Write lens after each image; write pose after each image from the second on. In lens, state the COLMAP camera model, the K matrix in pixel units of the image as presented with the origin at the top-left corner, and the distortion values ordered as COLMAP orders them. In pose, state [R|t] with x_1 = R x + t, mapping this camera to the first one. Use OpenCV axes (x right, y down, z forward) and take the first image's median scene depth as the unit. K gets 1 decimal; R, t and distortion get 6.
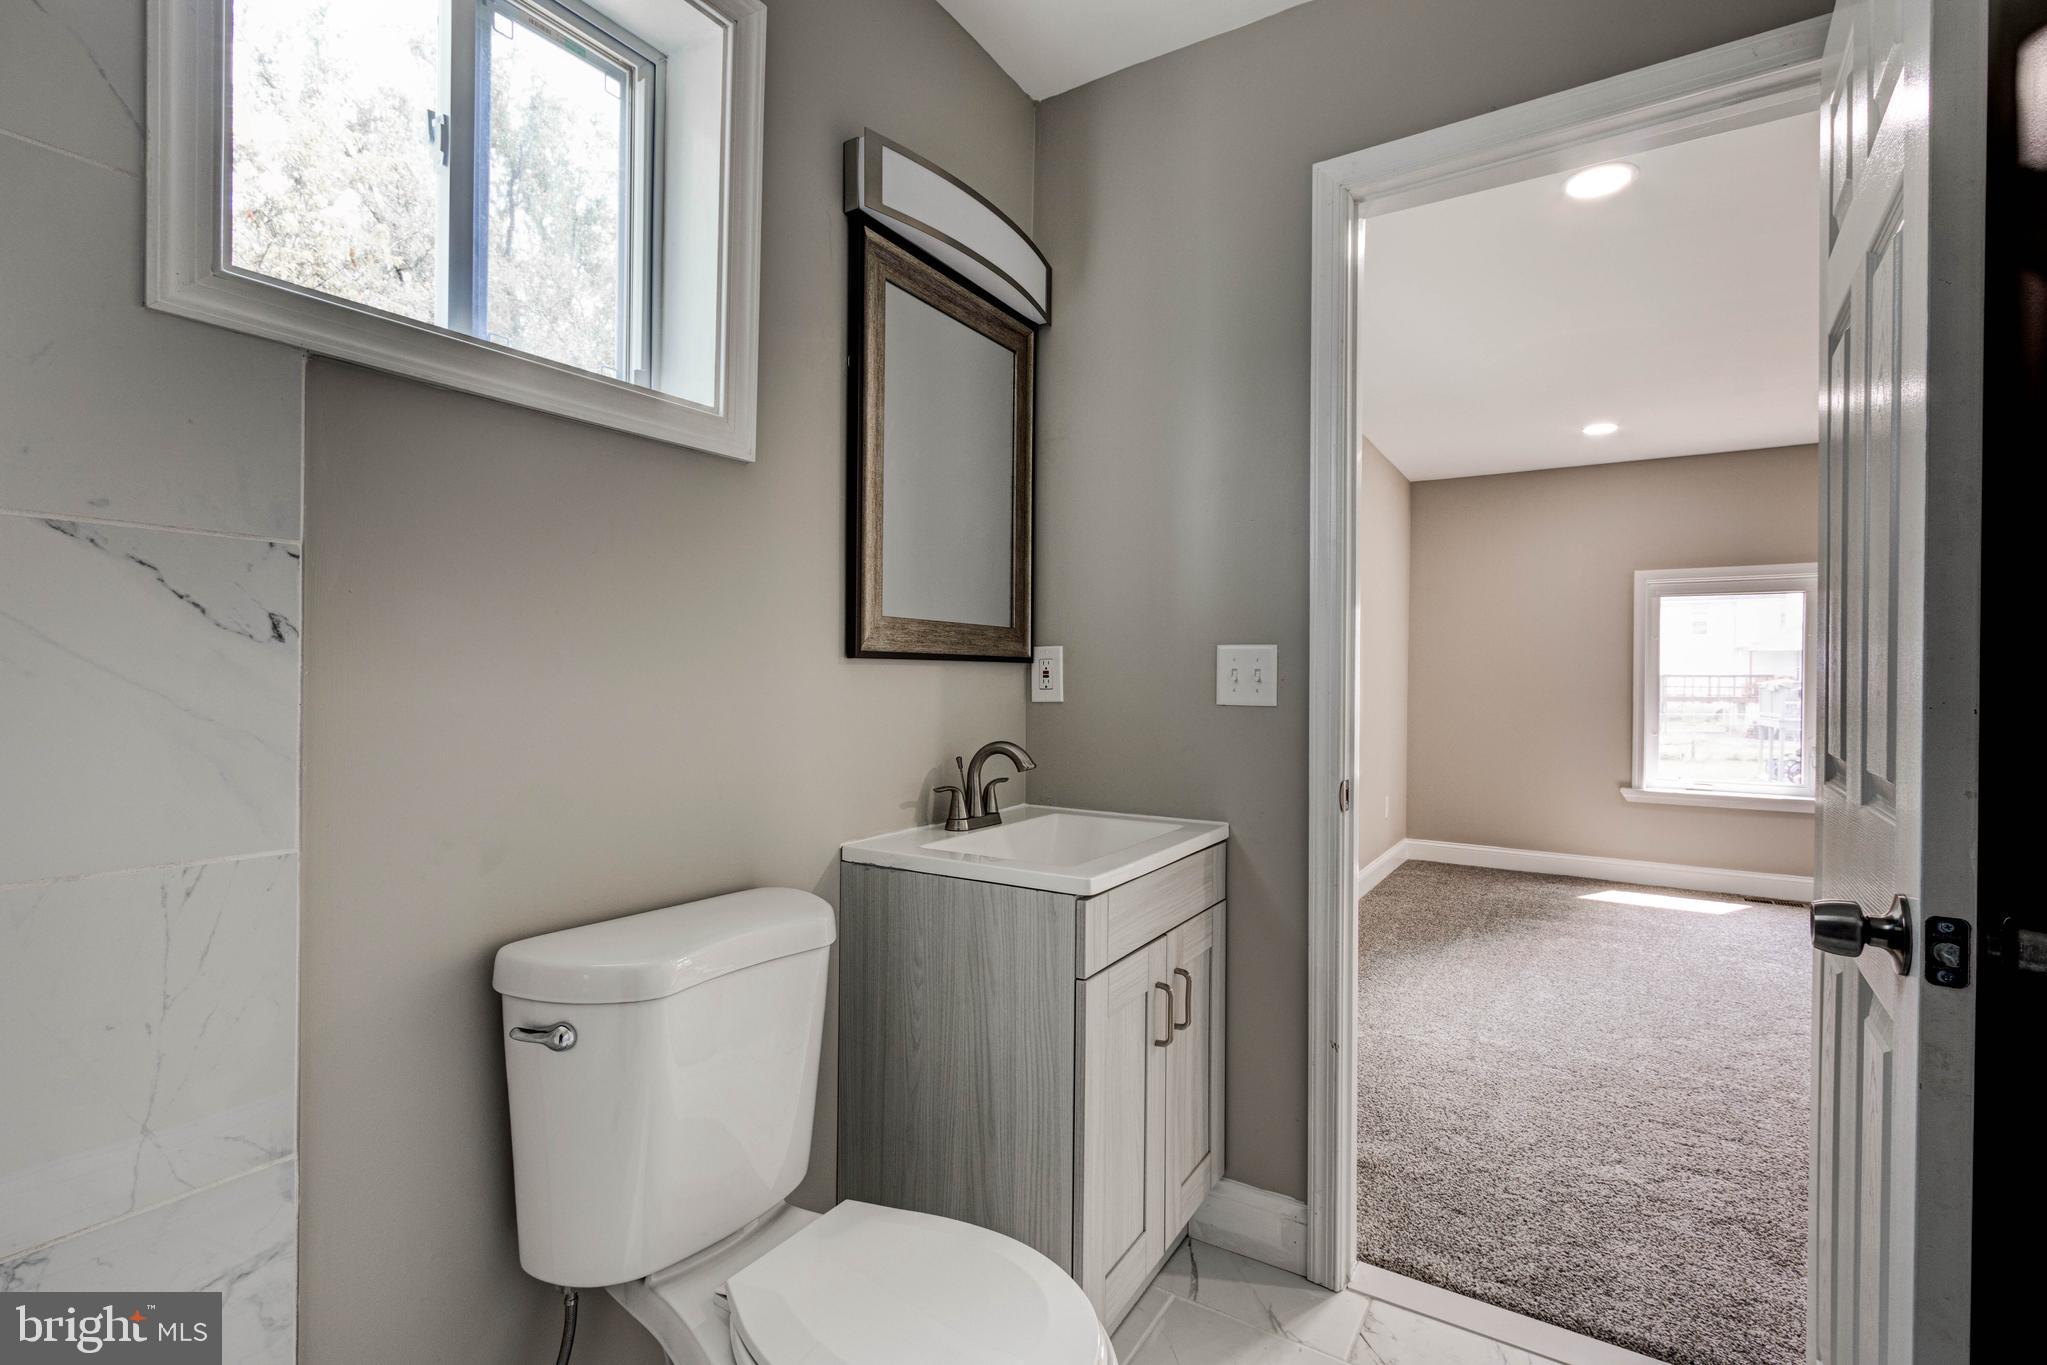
lens RADIAL K [[941.4, 0, 1003.4], [0, 941.4, 680.0], [0, 0, 1]] dist [0.002292, 0.000212]
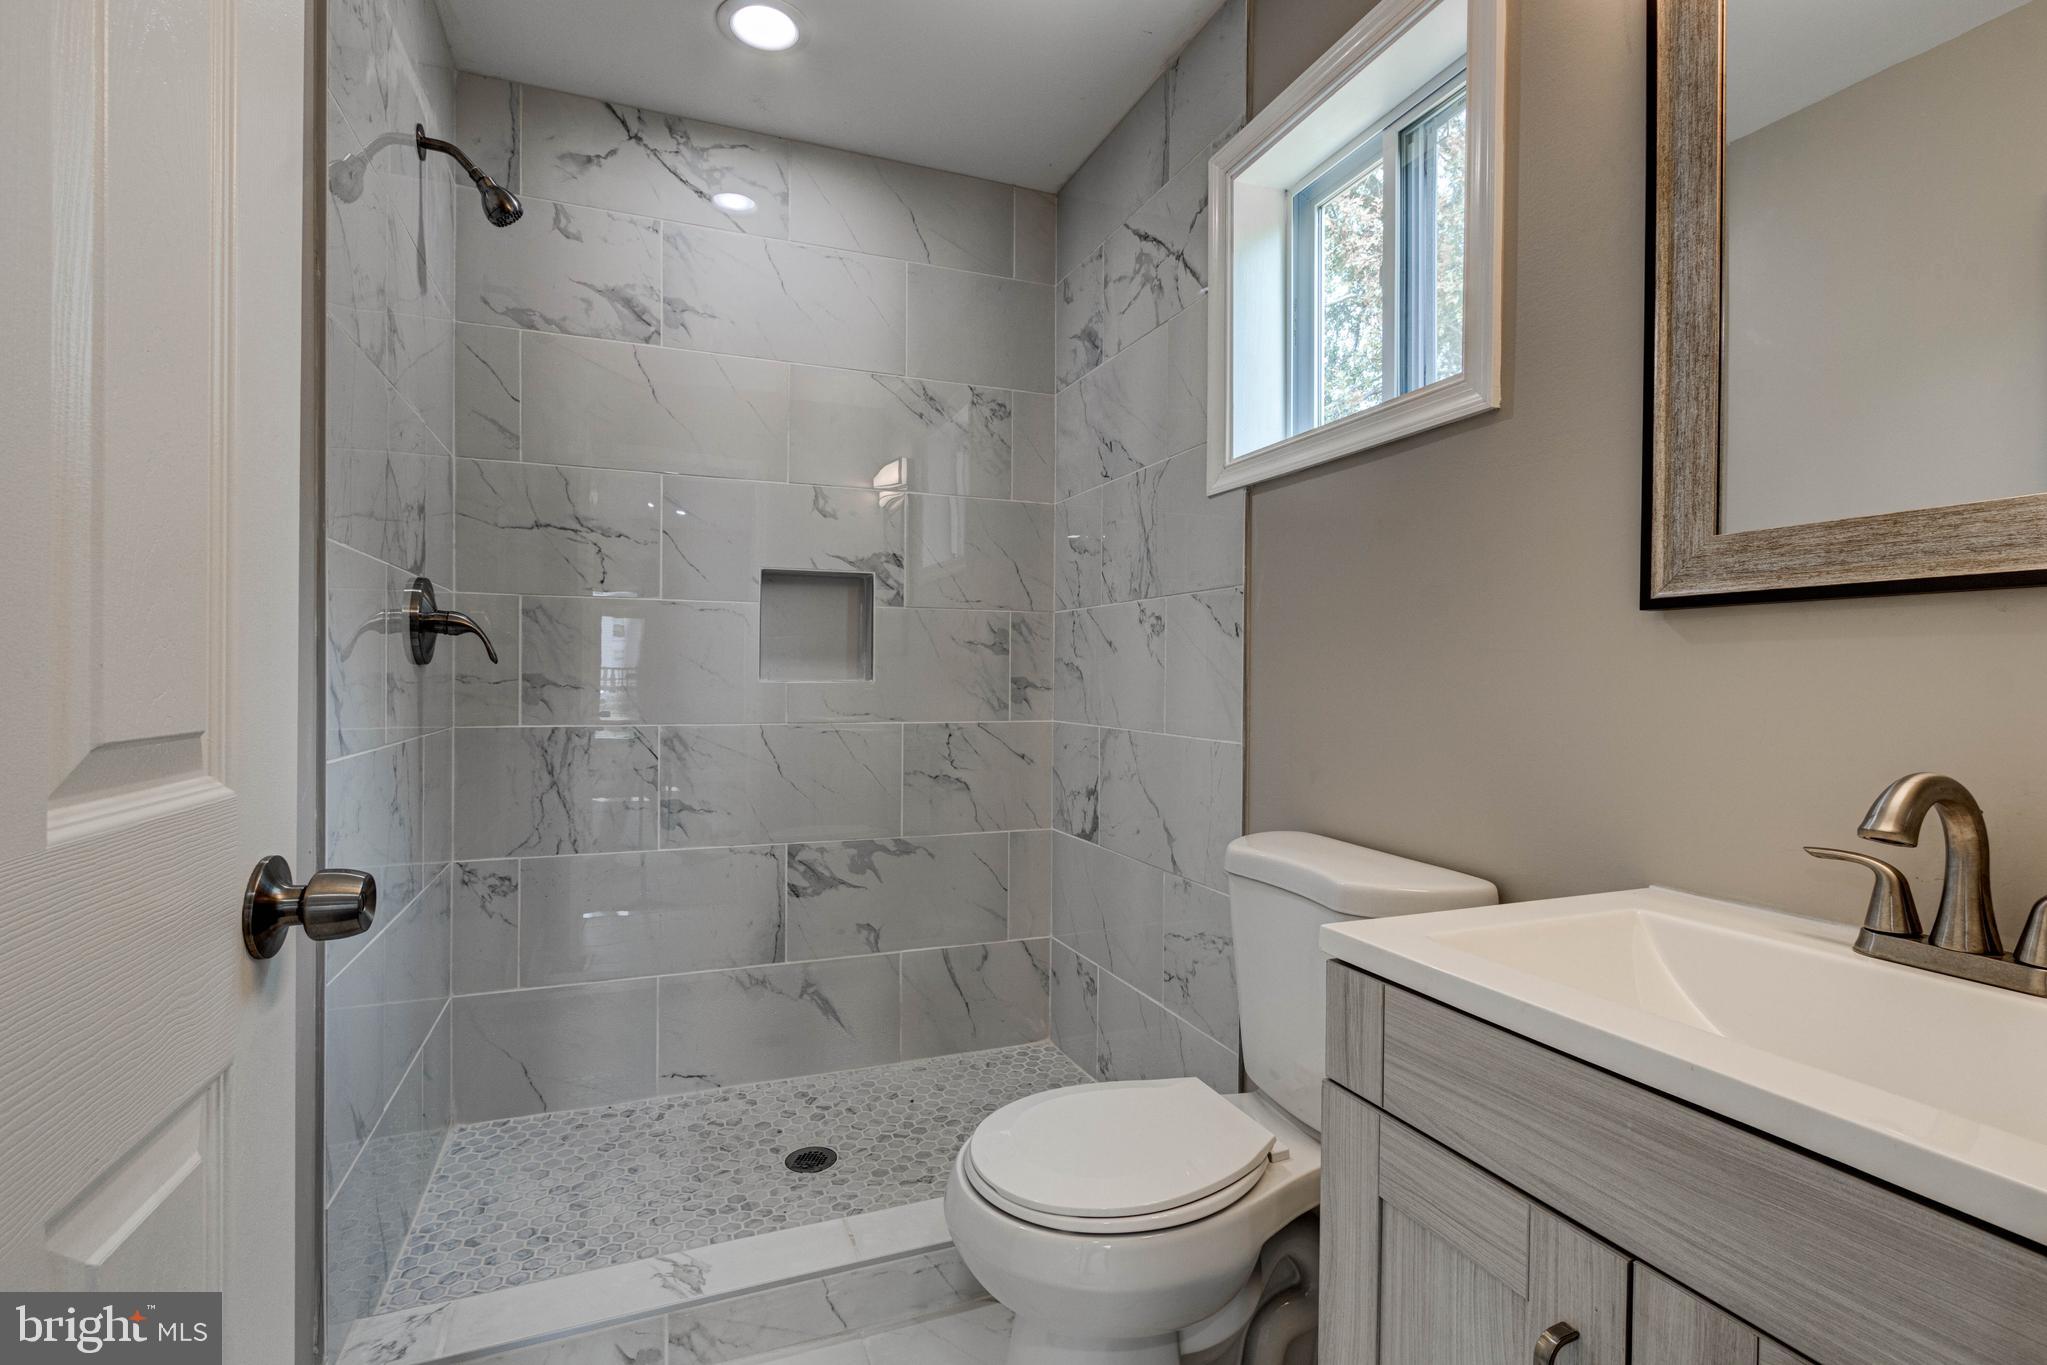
lens RADIAL K [[941.4, 0, 1003.4], [0, 941.4, 680.0], [0, 0, 1]] dist [0.002292, 0.000212]
pose [[-0.588653, -0.011710, -0.808301, 0.827588], [-0.018998, 0.999819, -0.000649, 0.044664], [0.808162, 0.014974, -0.588769, 1.292299]]
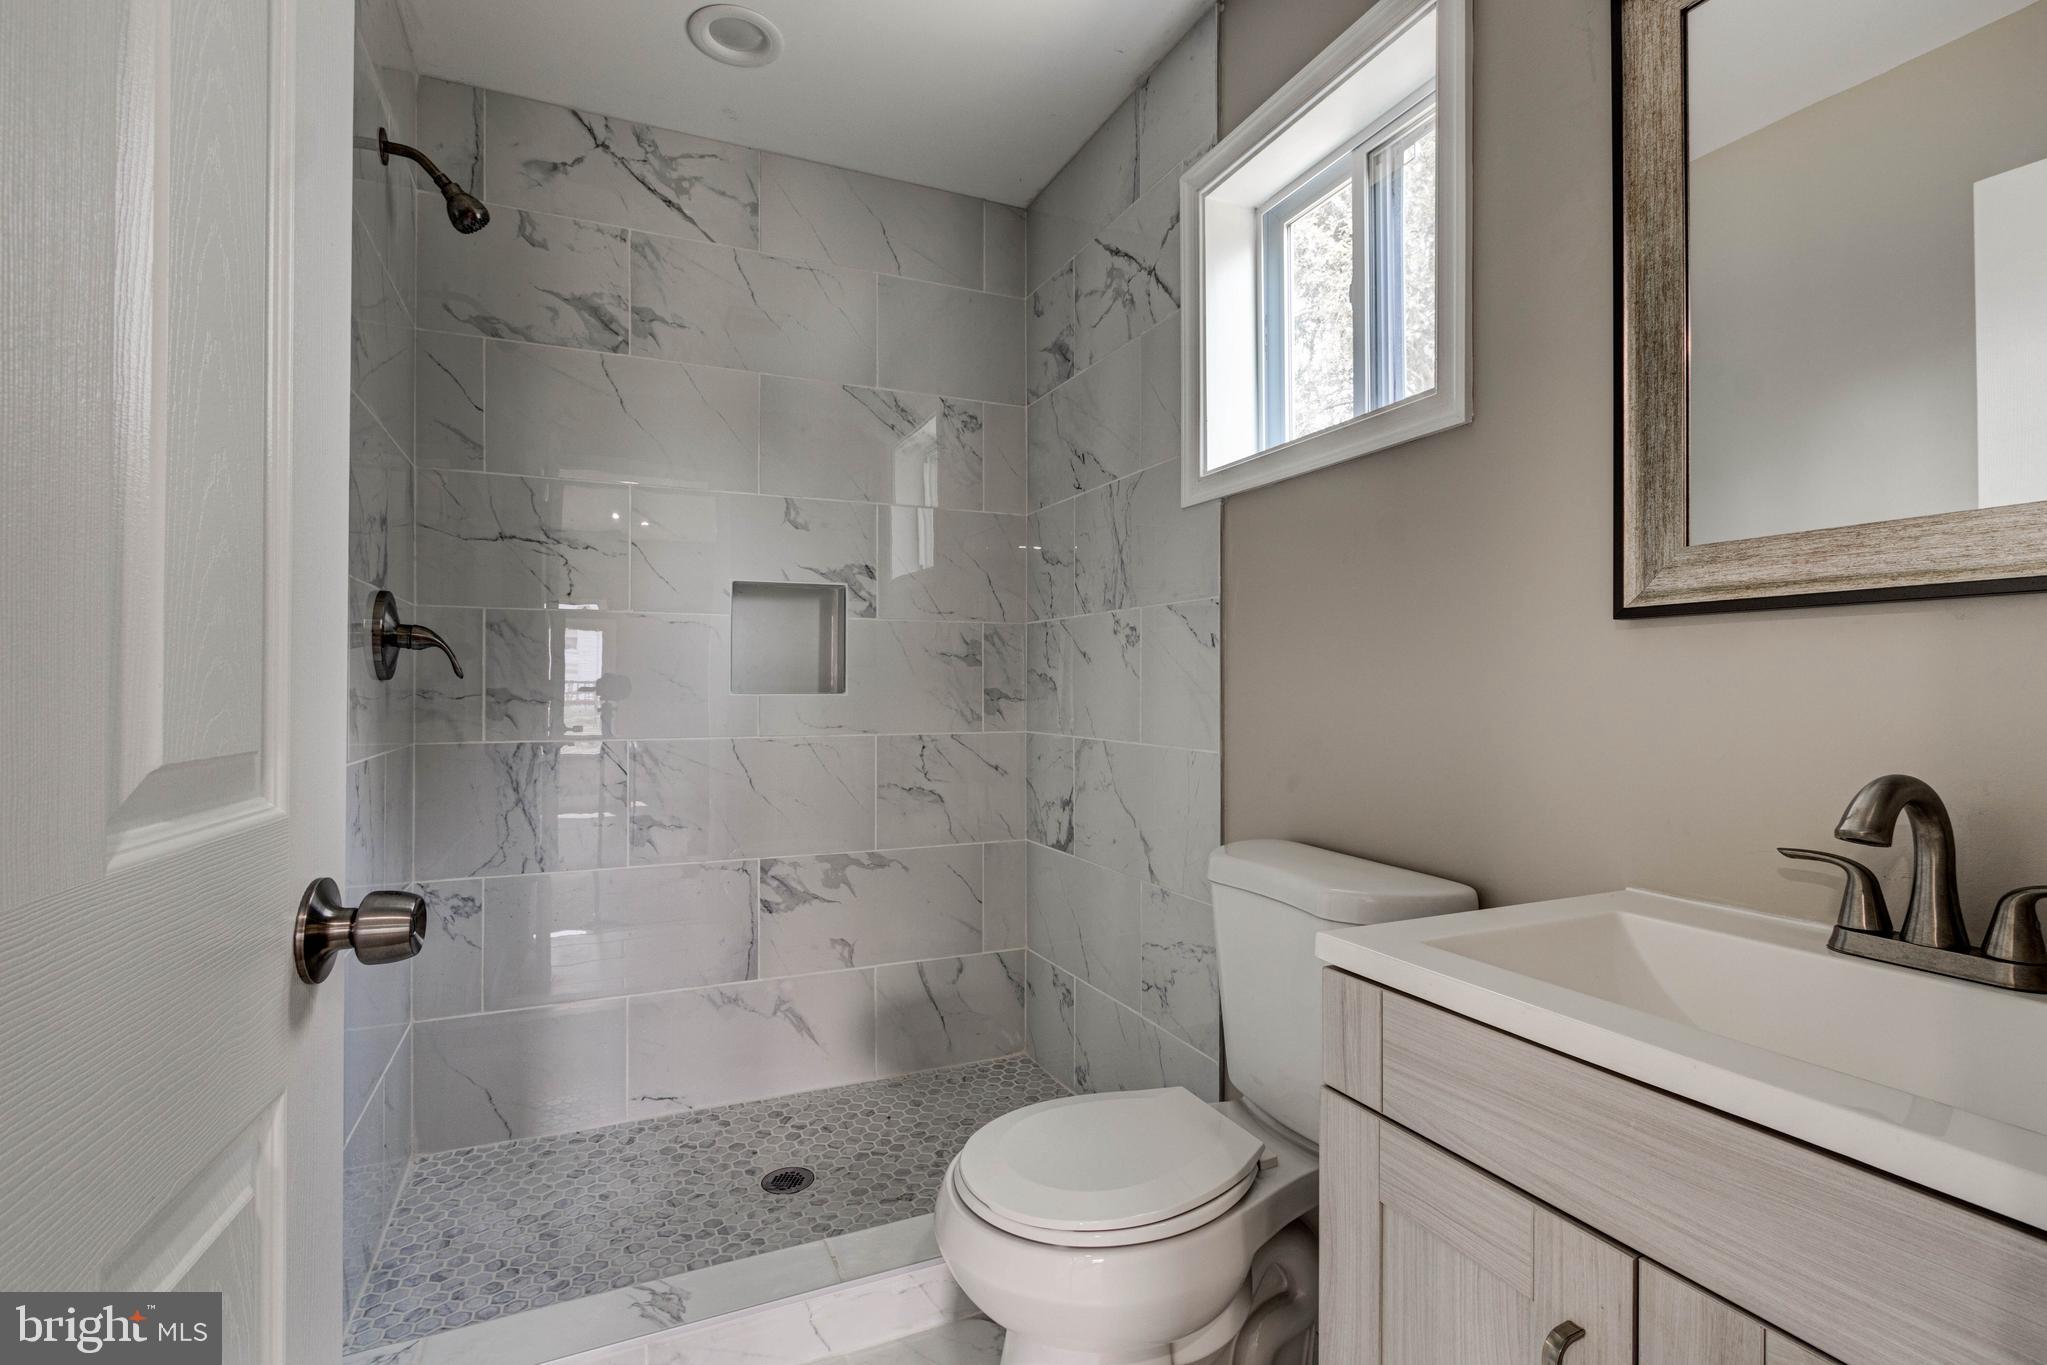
lens RADIAL K [[941.4, 0, 1003.4], [0, 941.4, 680.0], [0, 0, 1]] dist [0.002292, 0.000212]
pose [[-0.553923, -0.017541, -0.832383, 0.842587], [-0.011859, 0.999843, -0.013178, 0.044709], [0.832483, 0.002571, -0.554044, 1.268160]]
